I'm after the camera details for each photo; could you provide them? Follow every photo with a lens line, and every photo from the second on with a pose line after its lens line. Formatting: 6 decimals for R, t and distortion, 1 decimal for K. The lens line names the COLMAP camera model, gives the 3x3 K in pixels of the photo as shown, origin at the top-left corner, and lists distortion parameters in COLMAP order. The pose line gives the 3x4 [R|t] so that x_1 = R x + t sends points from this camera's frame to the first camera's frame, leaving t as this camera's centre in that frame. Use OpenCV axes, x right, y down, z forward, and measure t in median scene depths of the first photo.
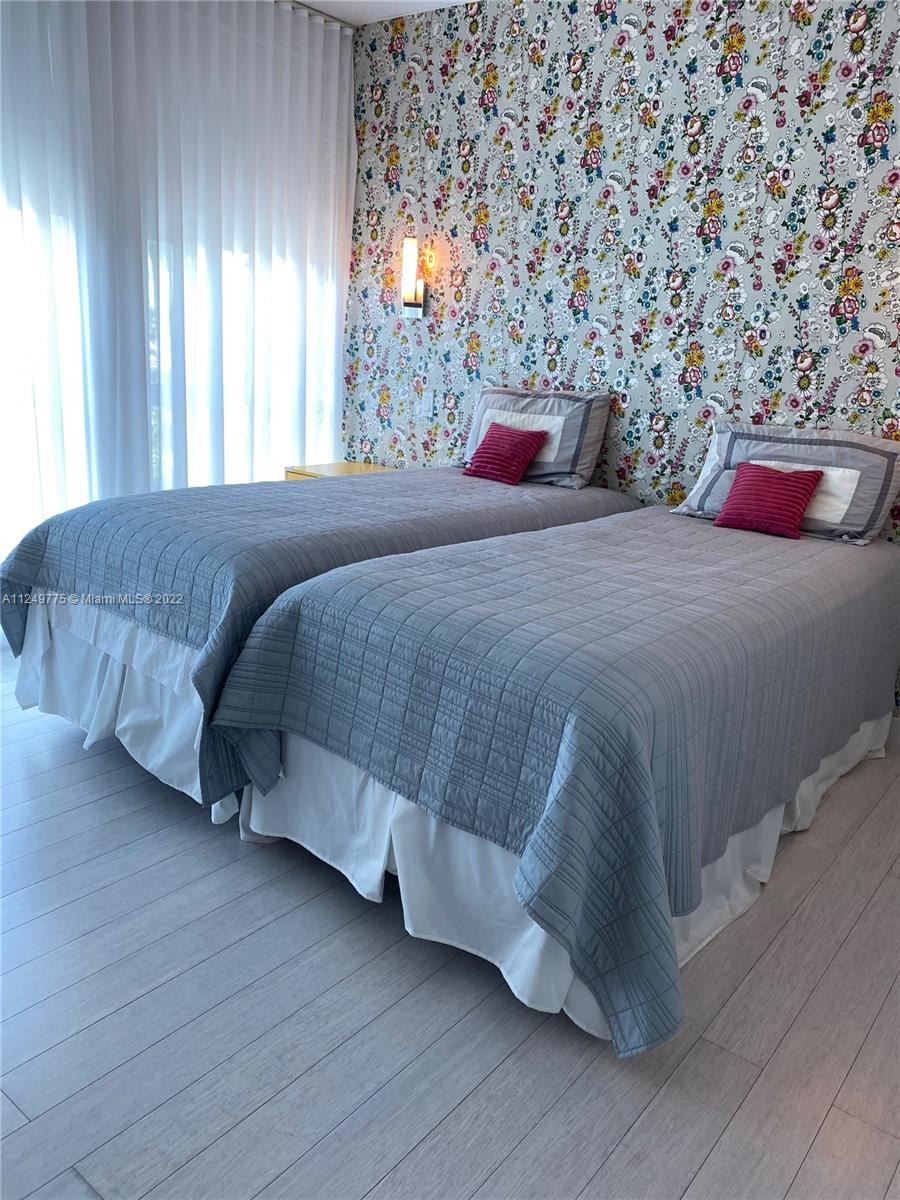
lens RADIAL K [[906.0, 0, 450.2], [0, 906.0, 576.8], [0, 0, 1]] dist [-0.006010, 0.004909]
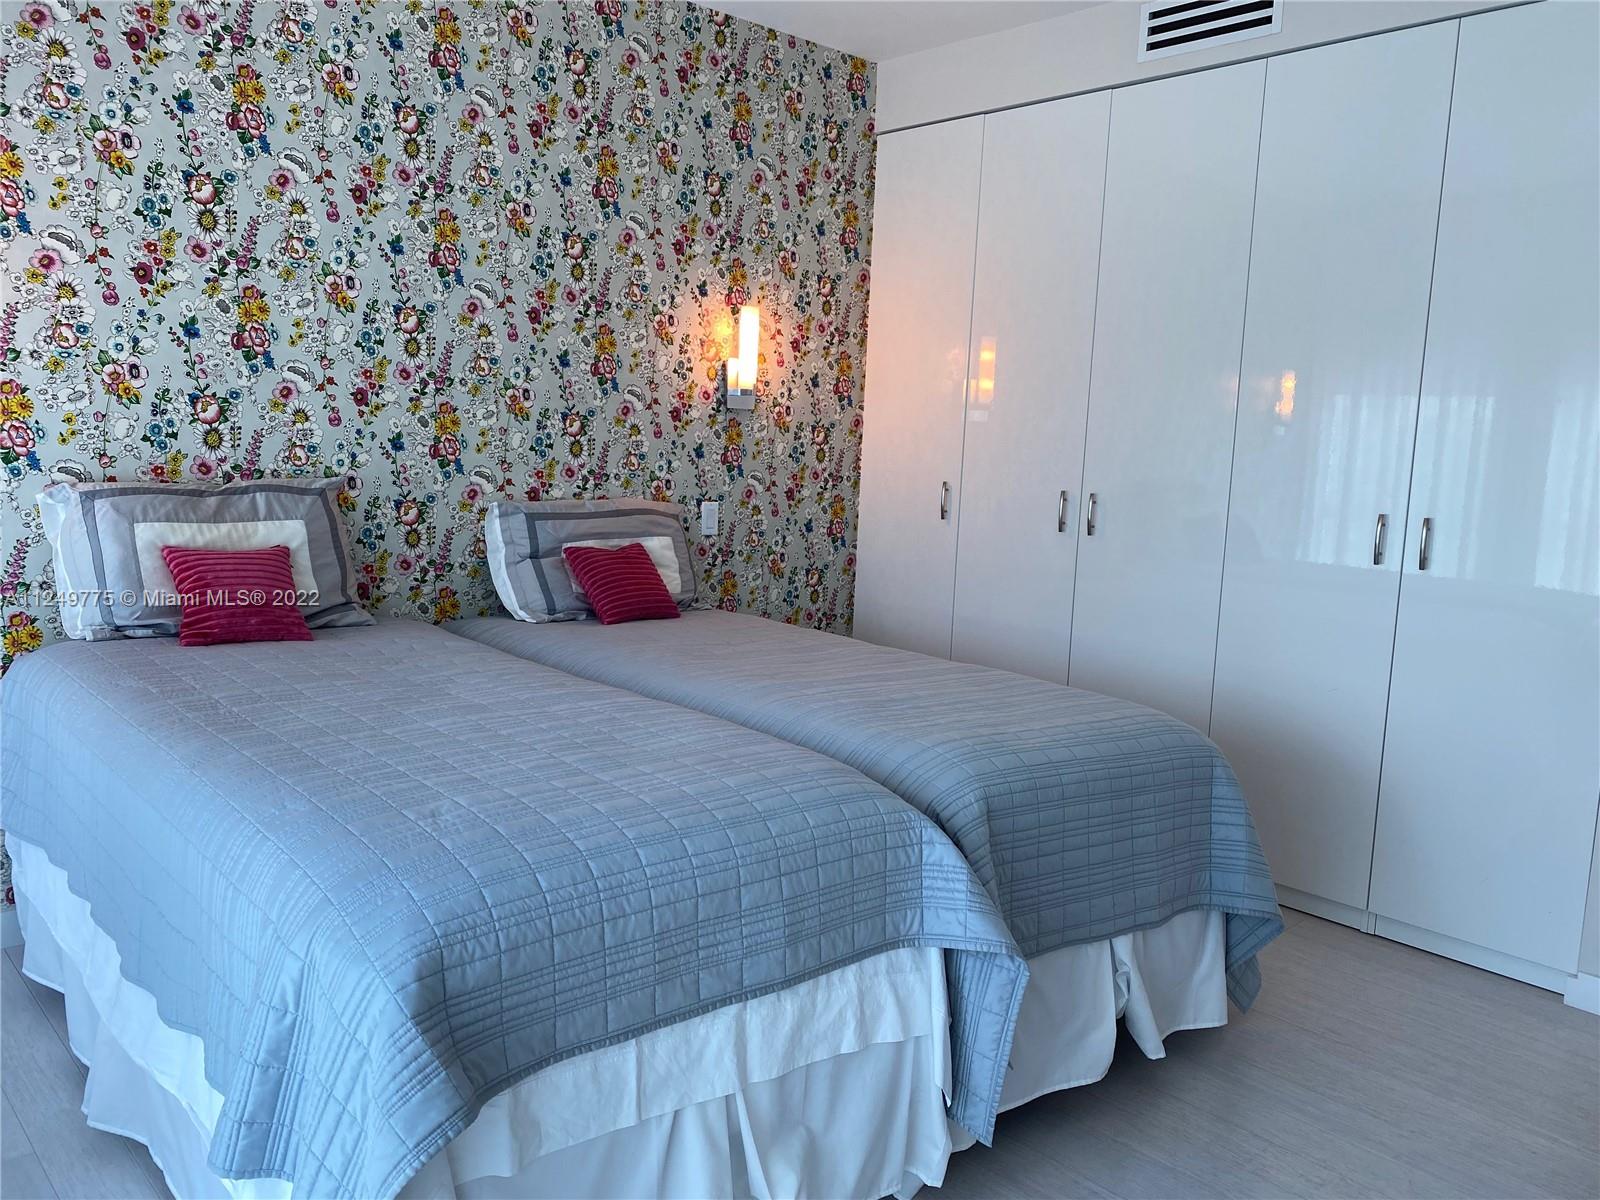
lens RADIAL K [[1261.2, 0, 800.3], [0, 1261.2, 633.0], [0, 0, 1]] dist [-0.014548, -0.006200]
pose [[0.162300, -0.199876, 0.966286, -0.754500], [0.214363, 0.963024, 0.163196, -0.185036], [-0.963175, 0.180649, 0.199145, 0.546593]]
